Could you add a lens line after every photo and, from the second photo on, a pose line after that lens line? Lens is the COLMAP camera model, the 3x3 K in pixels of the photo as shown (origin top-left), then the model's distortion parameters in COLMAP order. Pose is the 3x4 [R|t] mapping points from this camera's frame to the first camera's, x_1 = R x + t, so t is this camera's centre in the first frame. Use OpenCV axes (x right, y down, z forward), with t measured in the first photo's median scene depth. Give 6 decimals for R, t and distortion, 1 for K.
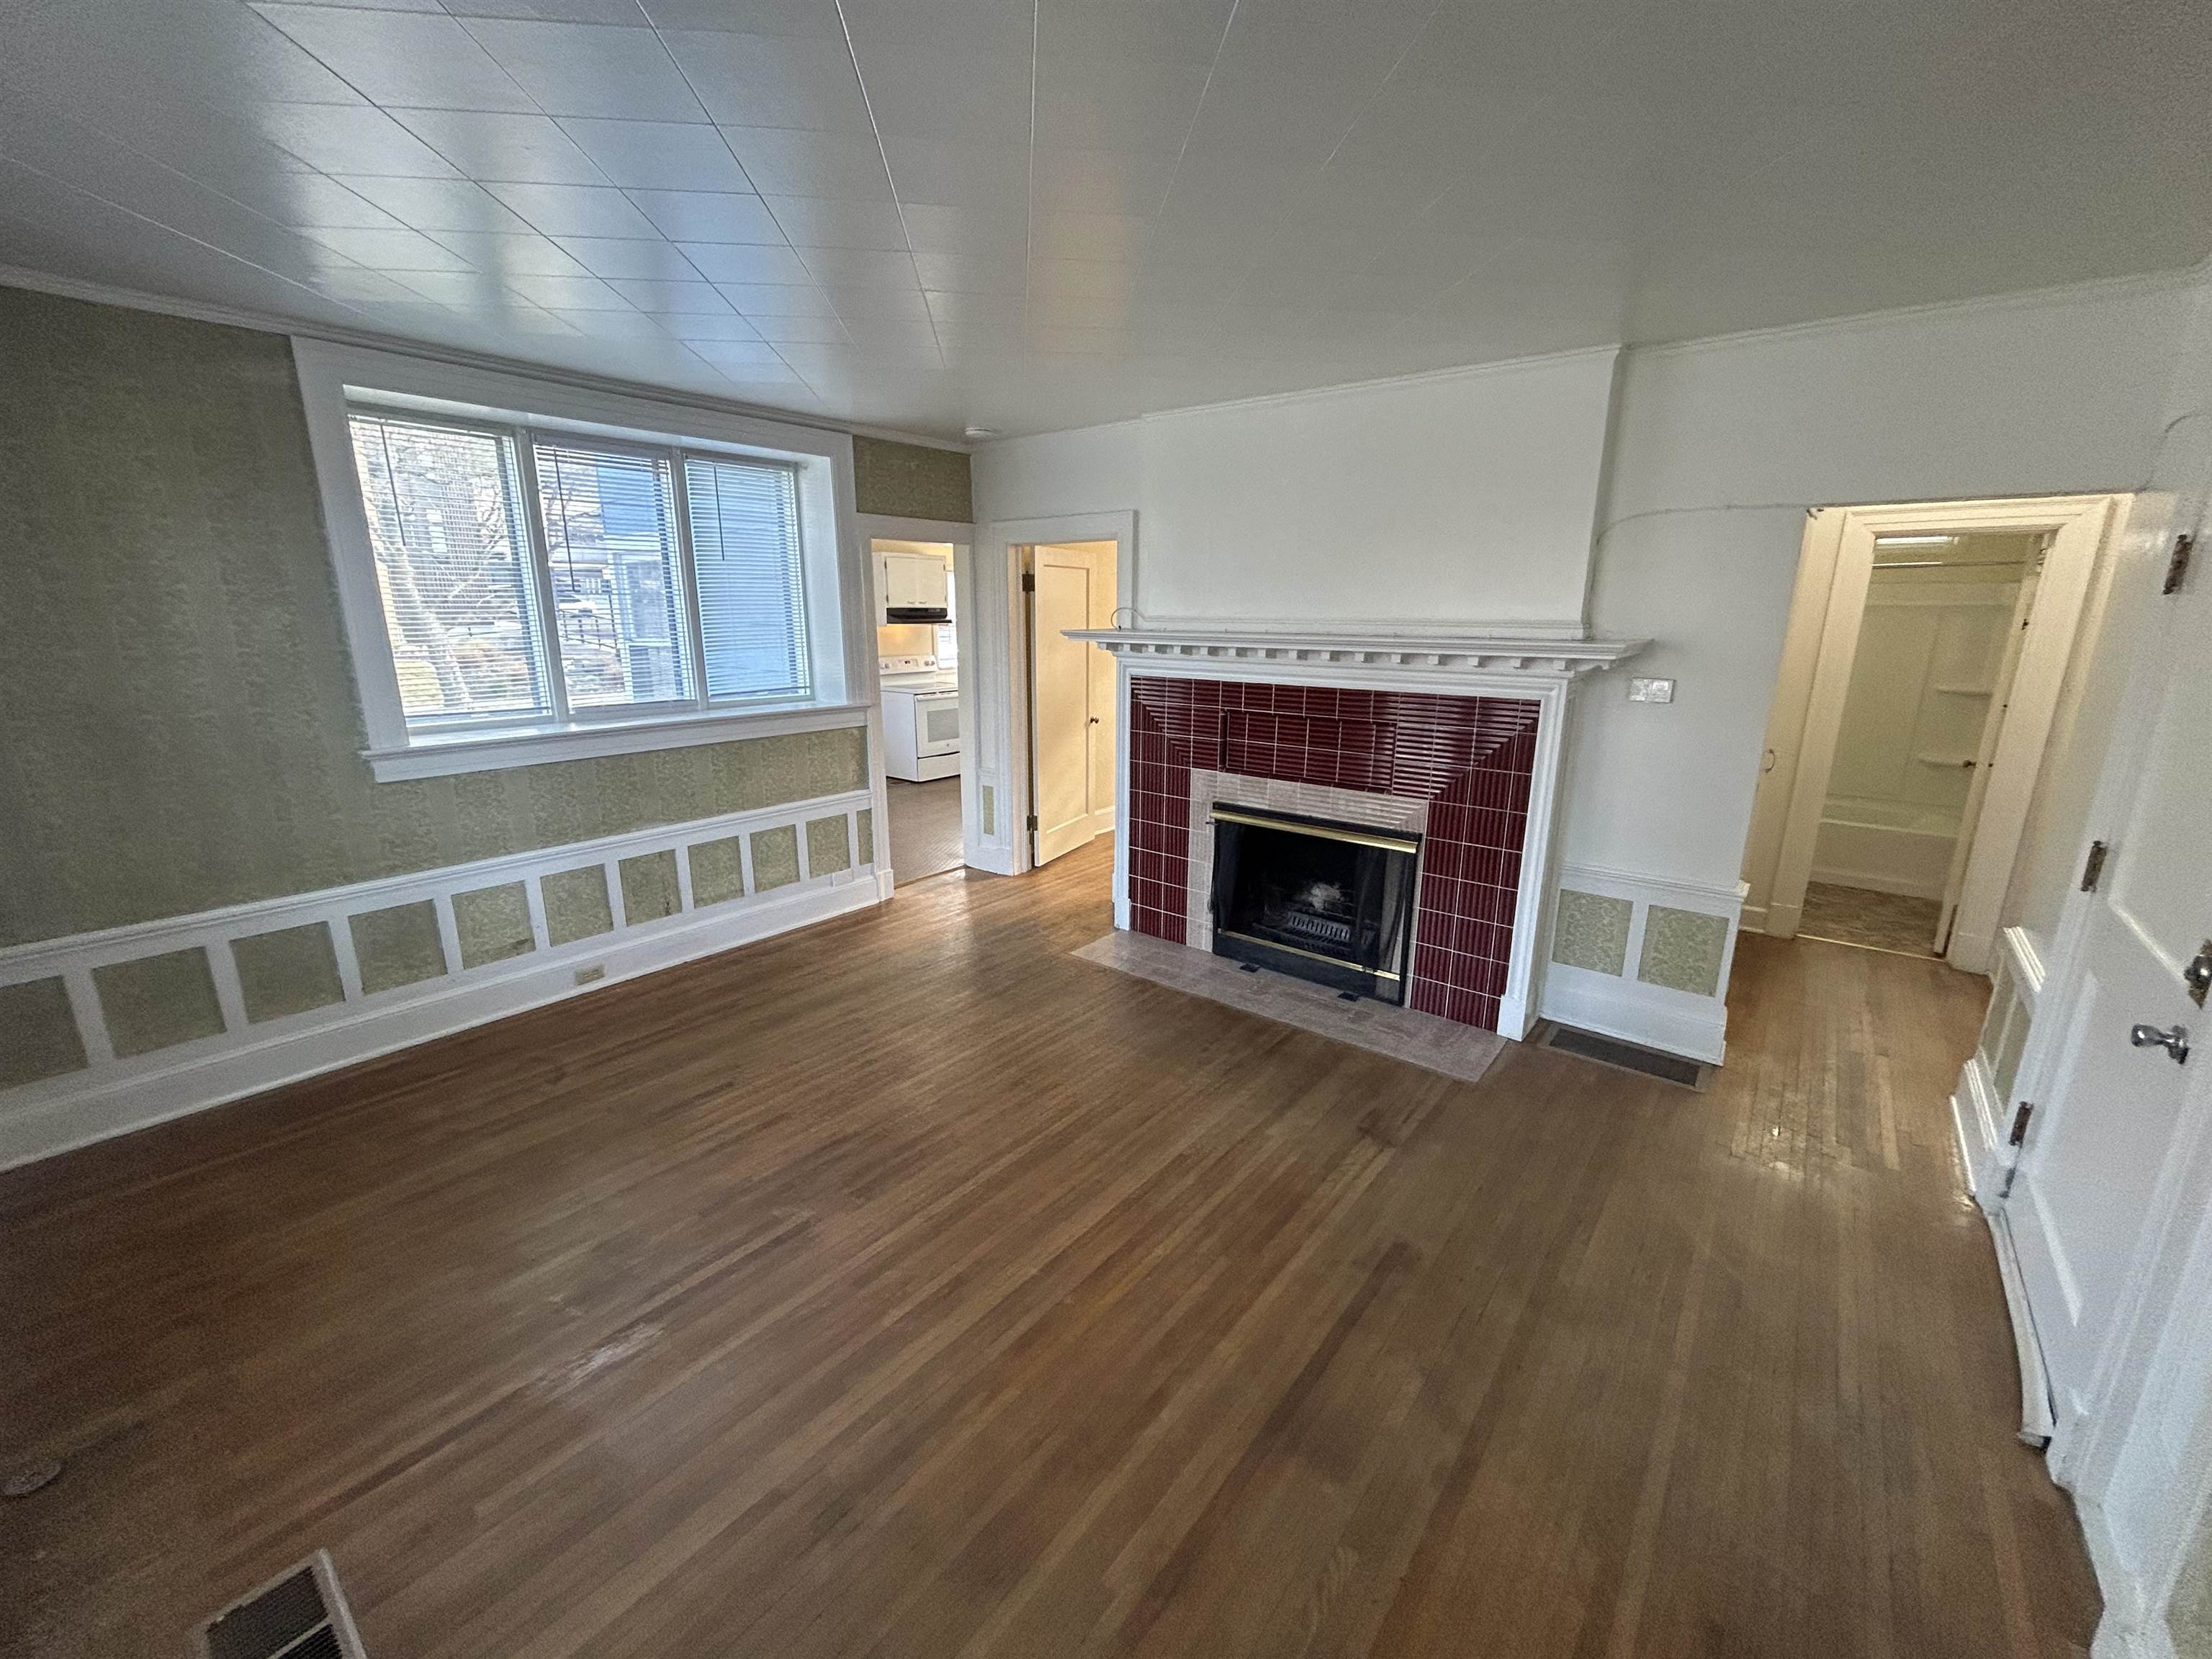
lens RADIAL K [[892.4, 0, 1109.0], [0, 892.4, 814.3], [0, 0, 1]] dist [-0.001839, -0.000047]
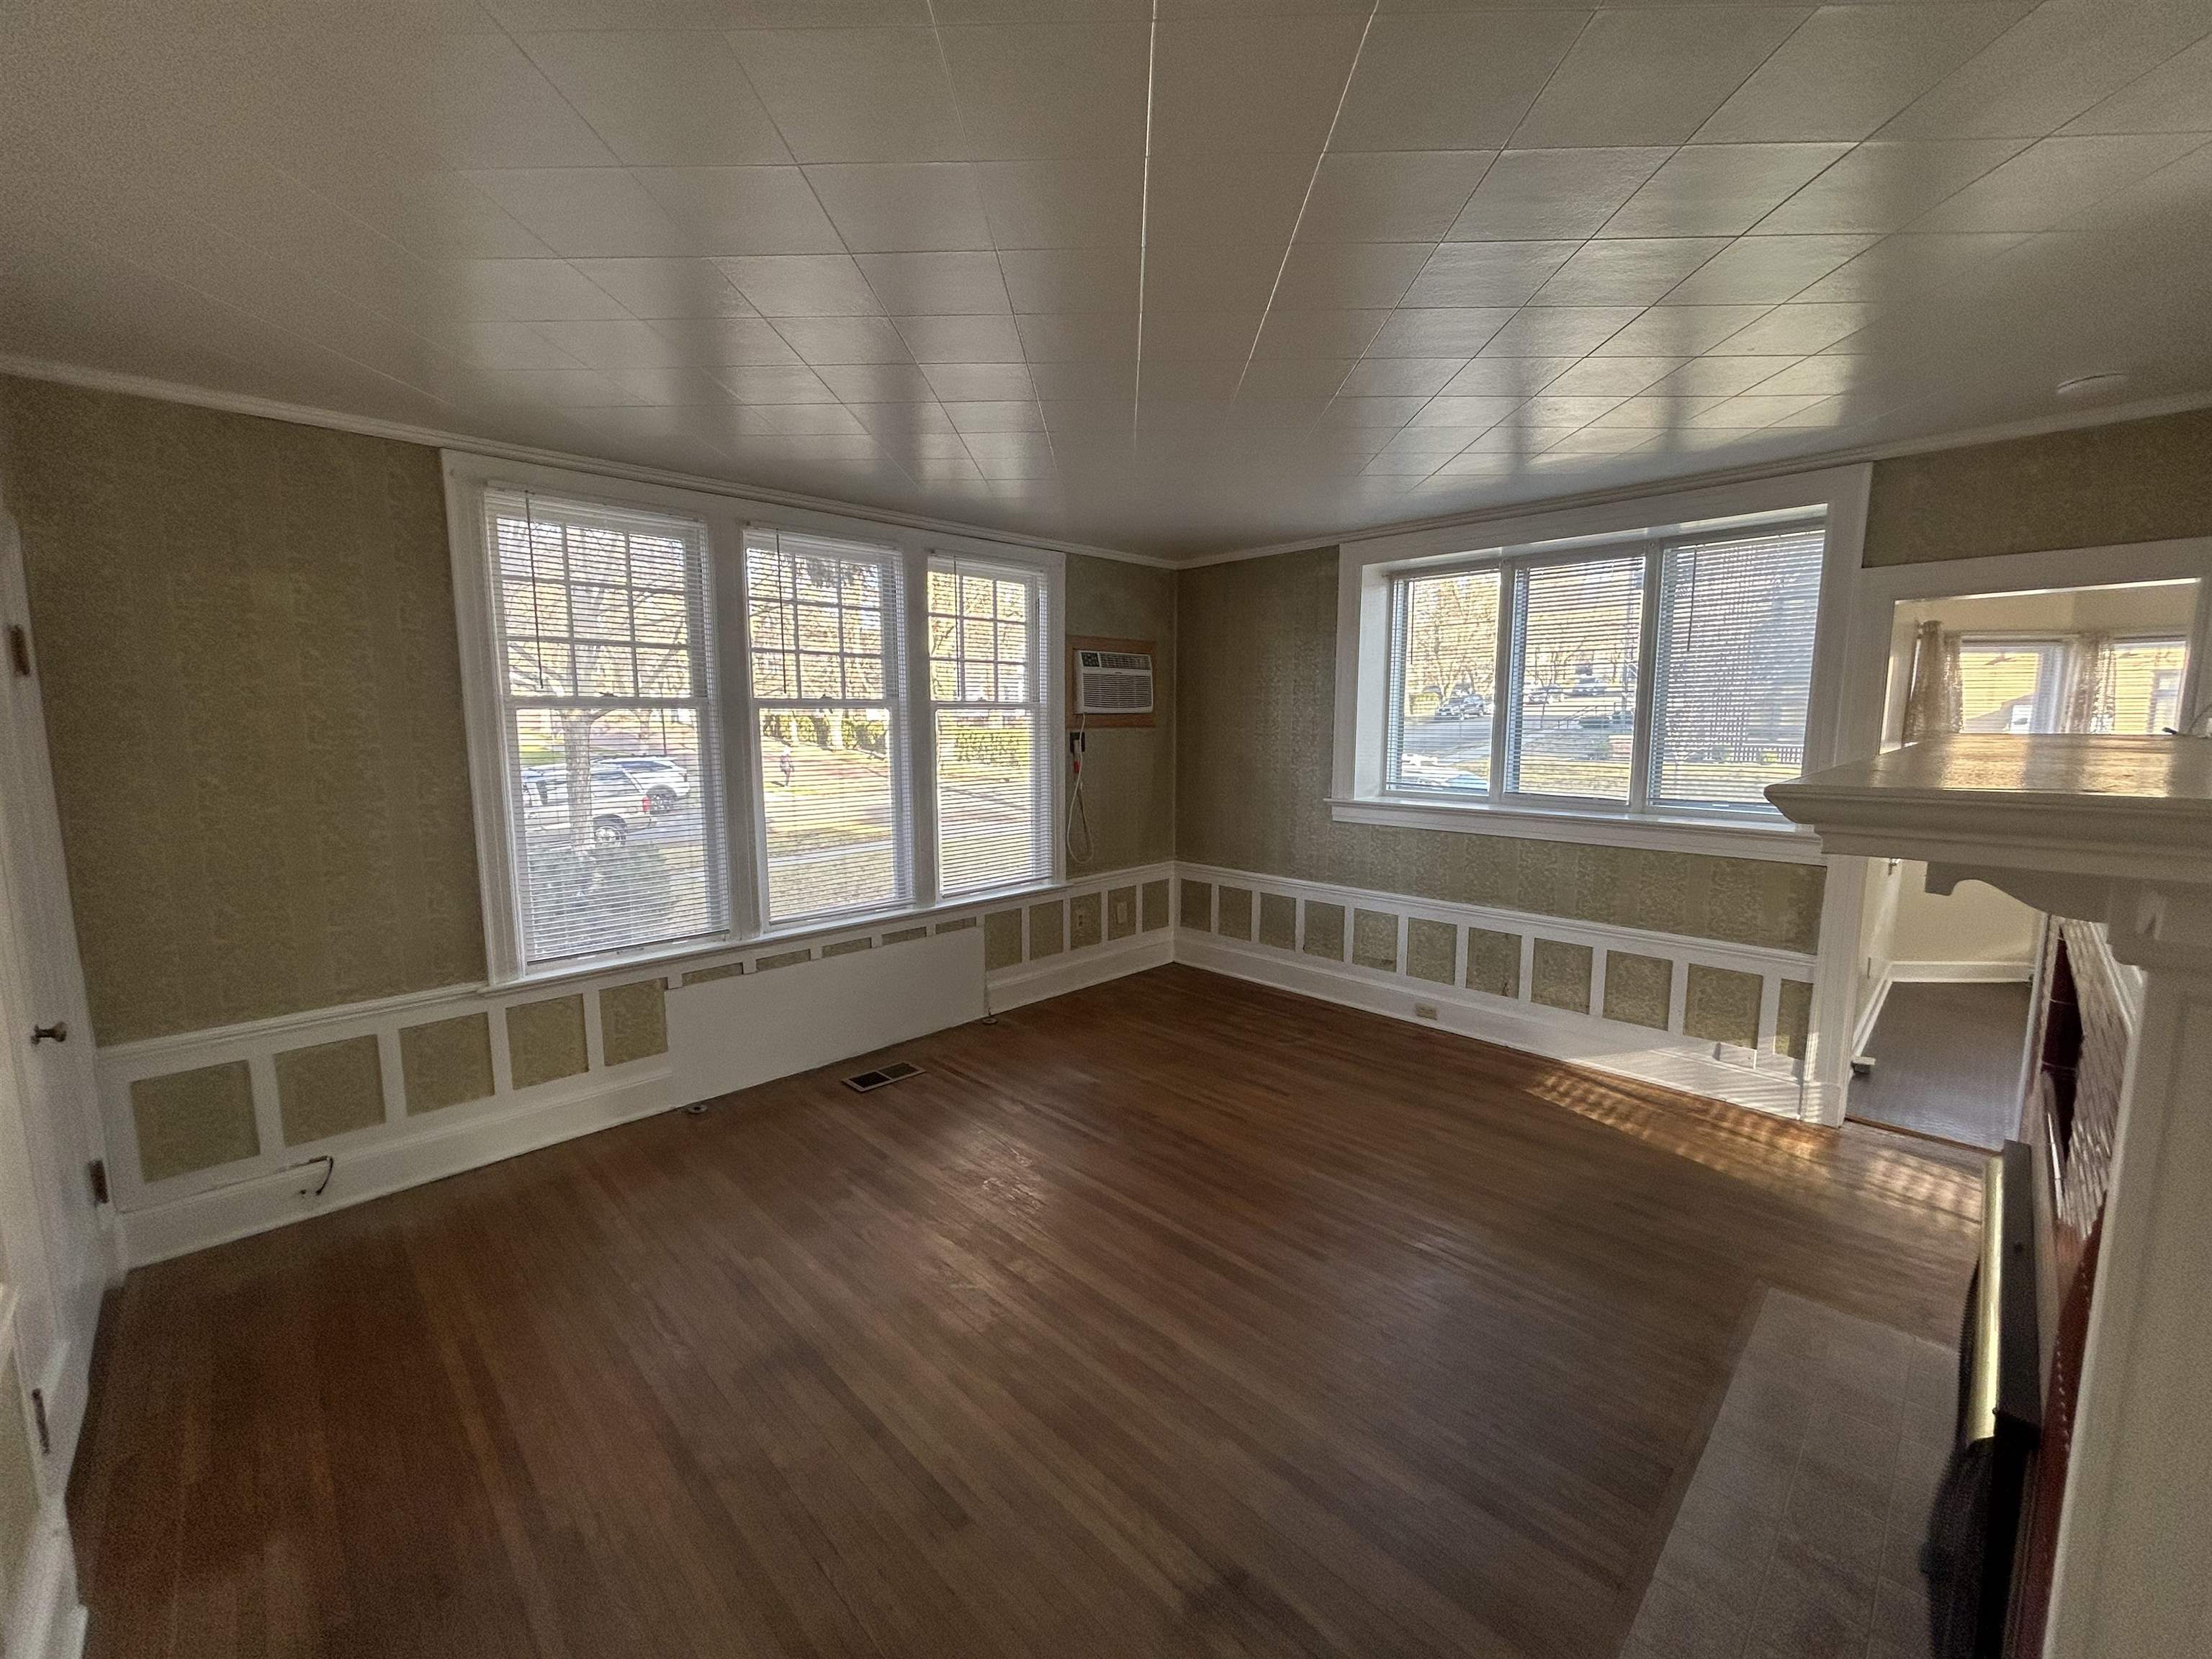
lens RADIAL K [[892.4, 0, 1109.0], [0, 892.4, 814.3], [0, 0, 1]] dist [-0.001839, -0.000047]
pose [[-0.118606, 0.109816, -0.986850, 0.630864], [-0.217823, 0.966779, 0.133762, -0.144957], [0.968755, 0.230824, -0.090746, 0.664395]]
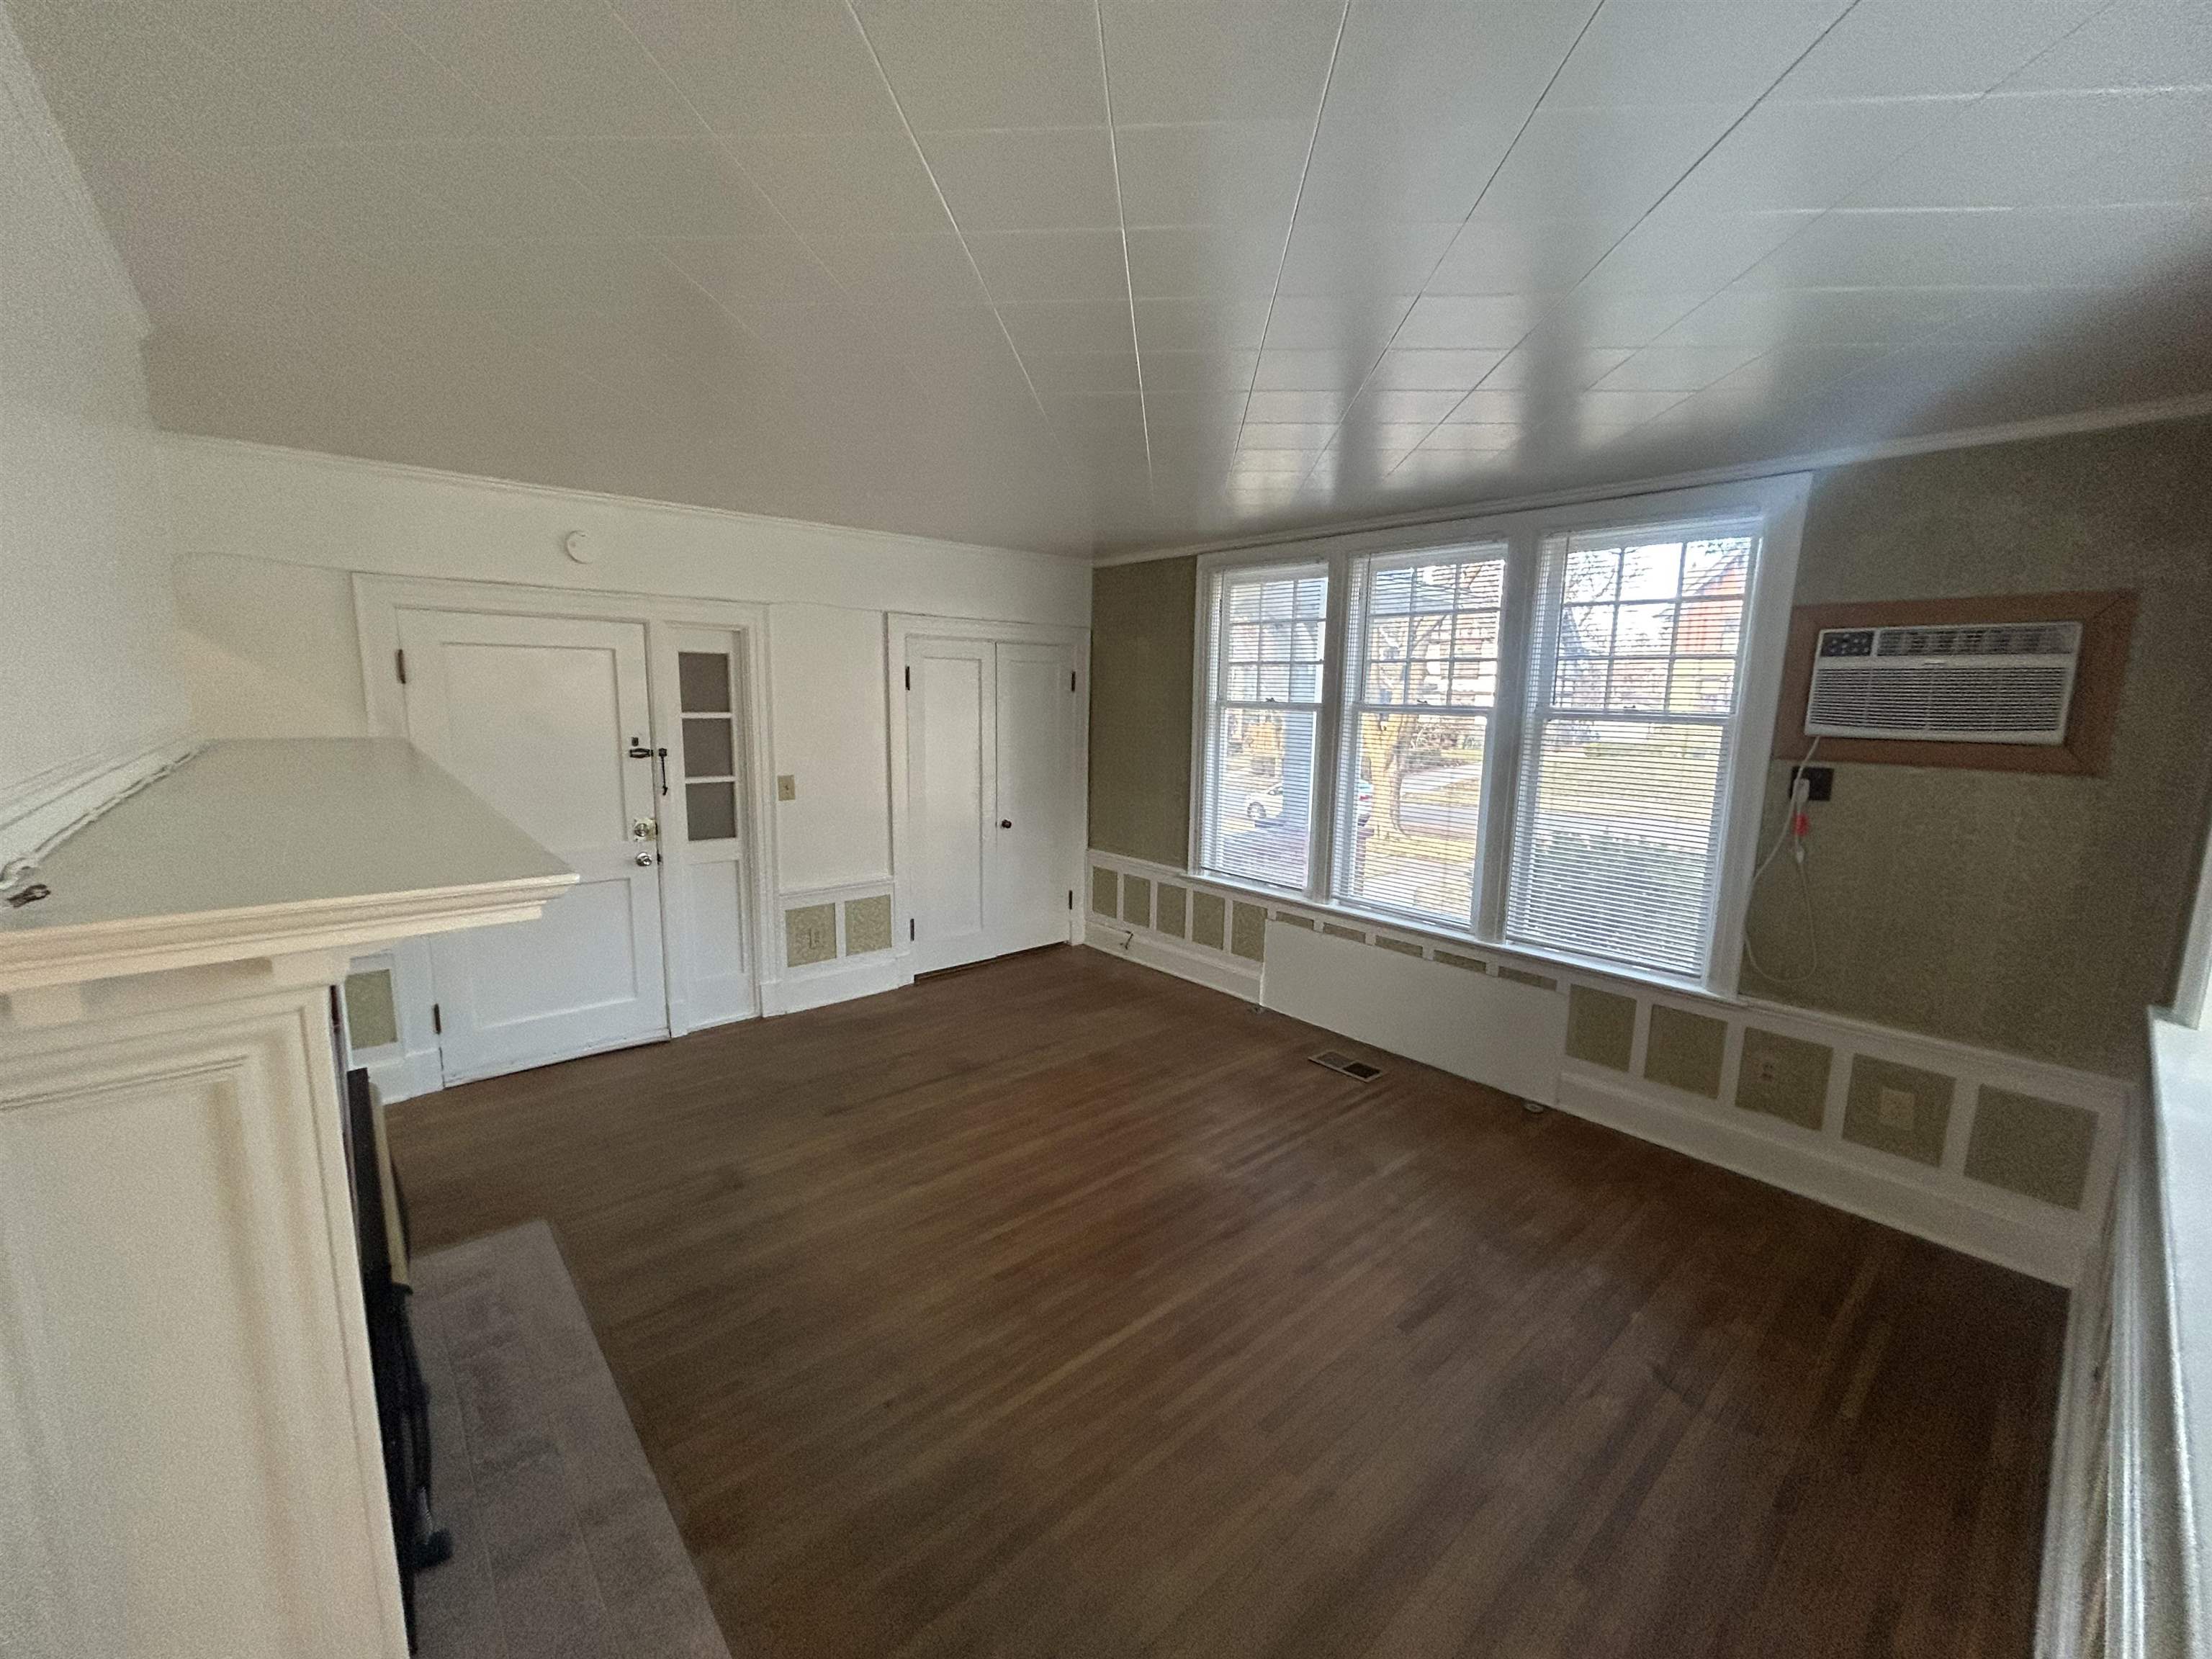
lens RADIAL K [[892.4, 0, 1109.0], [0, 892.4, 814.3], [0, 0, 1]] dist [-0.001839, -0.000047]
pose [[-0.984806, -0.057620, 0.163819, -0.226706], [0.000985, 0.941479, 0.337069, -0.310005], [-0.173654, 0.332109, -0.927118, 1.355477]]
